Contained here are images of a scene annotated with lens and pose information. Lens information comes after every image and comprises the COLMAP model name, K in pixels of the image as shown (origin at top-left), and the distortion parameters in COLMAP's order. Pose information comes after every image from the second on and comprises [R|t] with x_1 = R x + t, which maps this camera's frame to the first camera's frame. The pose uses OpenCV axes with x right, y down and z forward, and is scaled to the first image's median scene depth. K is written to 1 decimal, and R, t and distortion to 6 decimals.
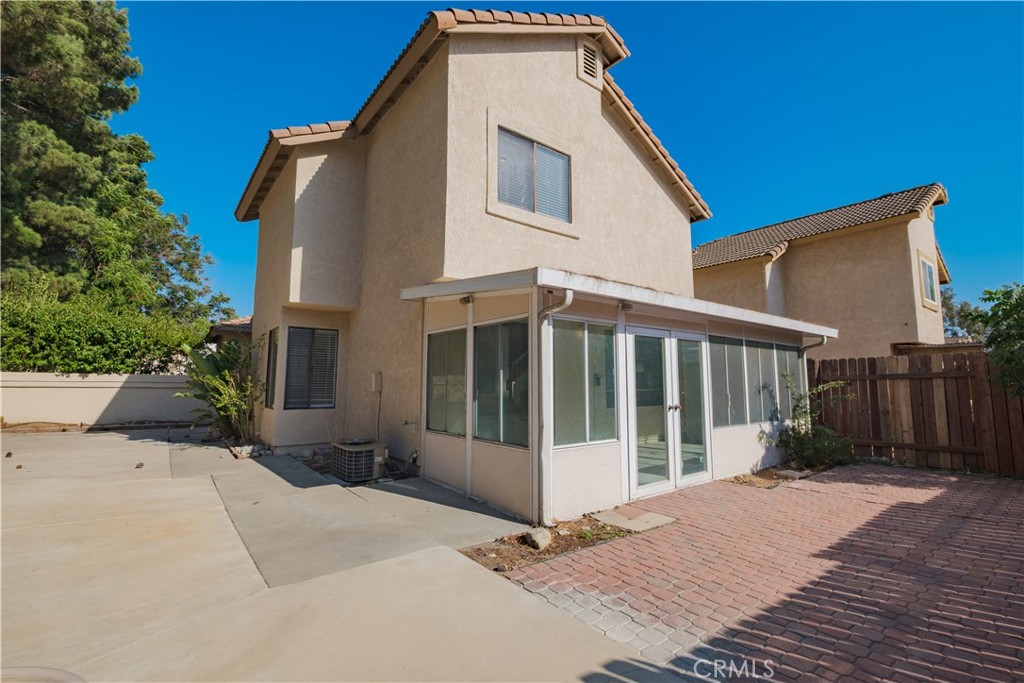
lens RADIAL K [[450.7, 0, 506.8], [0, 450.7, 335.4], [0, 0, 1]] dist [-0.001304, -0.001148]
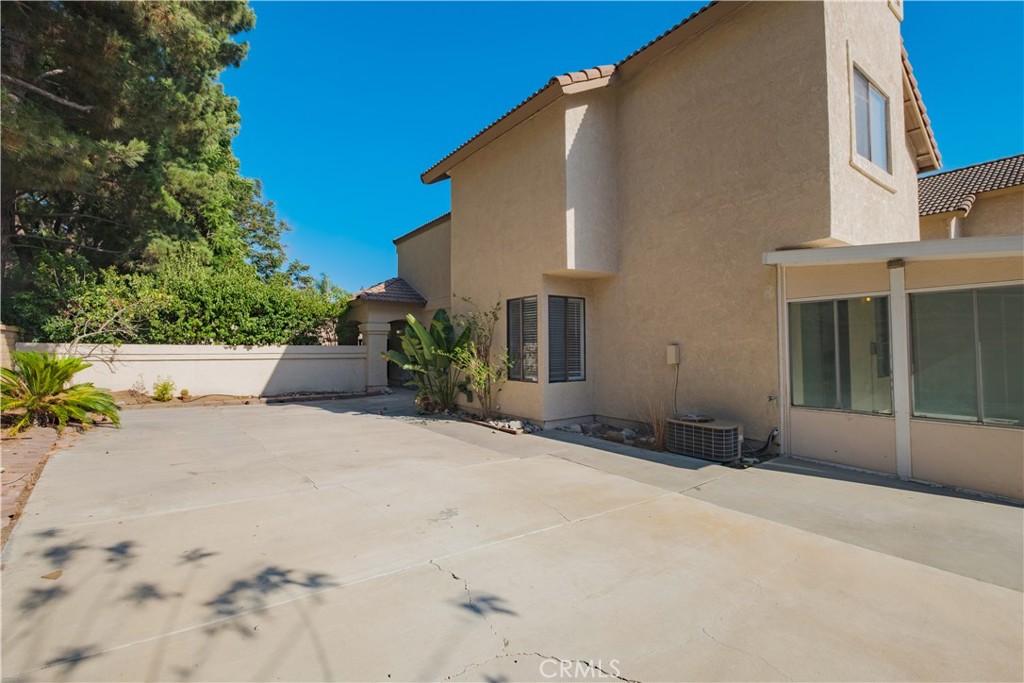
lens RADIAL K [[450.7, 0, 506.8], [0, 450.7, 335.4], [0, 0, 1]] dist [-0.001304, -0.001148]
pose [[0.999554, -0.011429, -0.027580, -0.555770], [0.013595, 0.996731, 0.079644, -0.012682], [0.026580, -0.079984, 0.996442, 0.055311]]
